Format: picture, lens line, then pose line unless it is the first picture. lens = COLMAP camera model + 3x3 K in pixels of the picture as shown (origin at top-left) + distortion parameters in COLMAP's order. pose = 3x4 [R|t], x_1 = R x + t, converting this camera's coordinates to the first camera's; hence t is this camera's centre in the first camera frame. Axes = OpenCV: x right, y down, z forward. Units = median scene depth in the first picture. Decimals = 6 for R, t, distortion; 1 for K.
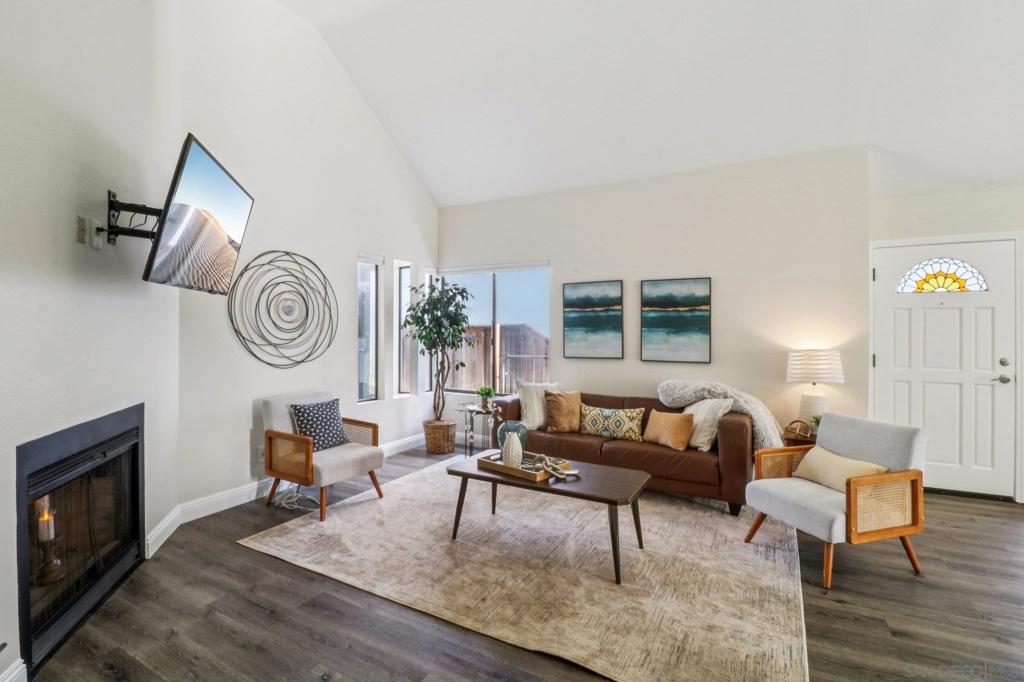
lens RADIAL K [[468.5, 0, 503.3], [0, 468.5, 333.9], [0, 0, 1]] dist [-0.034543, -0.000347]
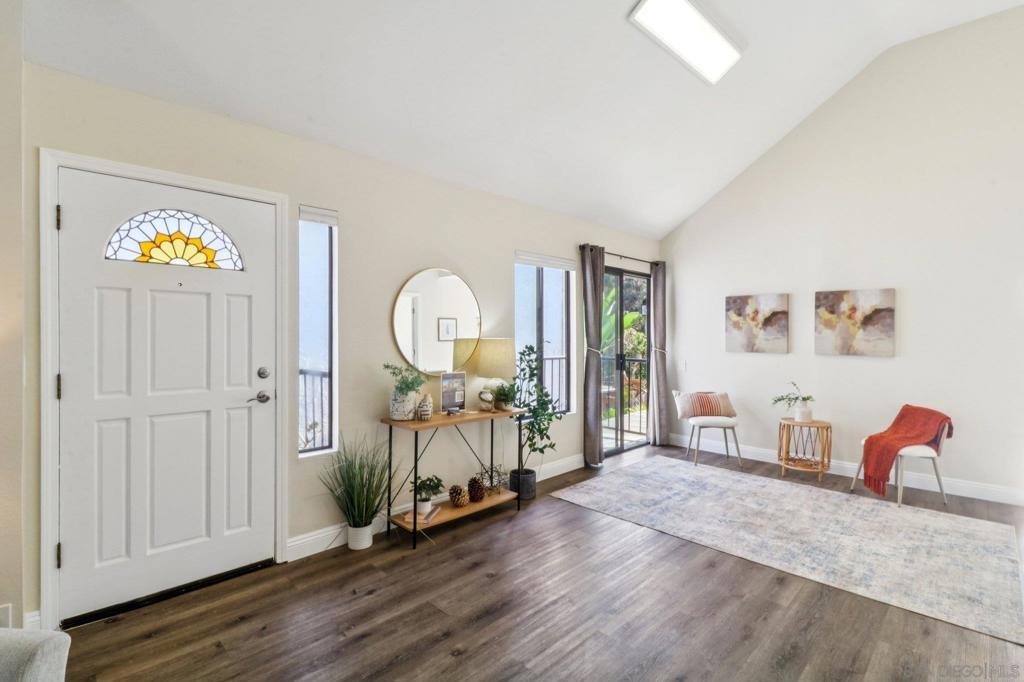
lens RADIAL K [[484.0, 0, 508.0], [0, 484.0, 335.4], [0, 0, 1]] dist [-0.001998, -0.000466]
pose [[0.253336, -0.010970, 0.967316, 0.444459], [-0.008735, 0.999869, 0.013627, -0.010608], [-0.967339, -0.011902, 0.253207, 0.402300]]
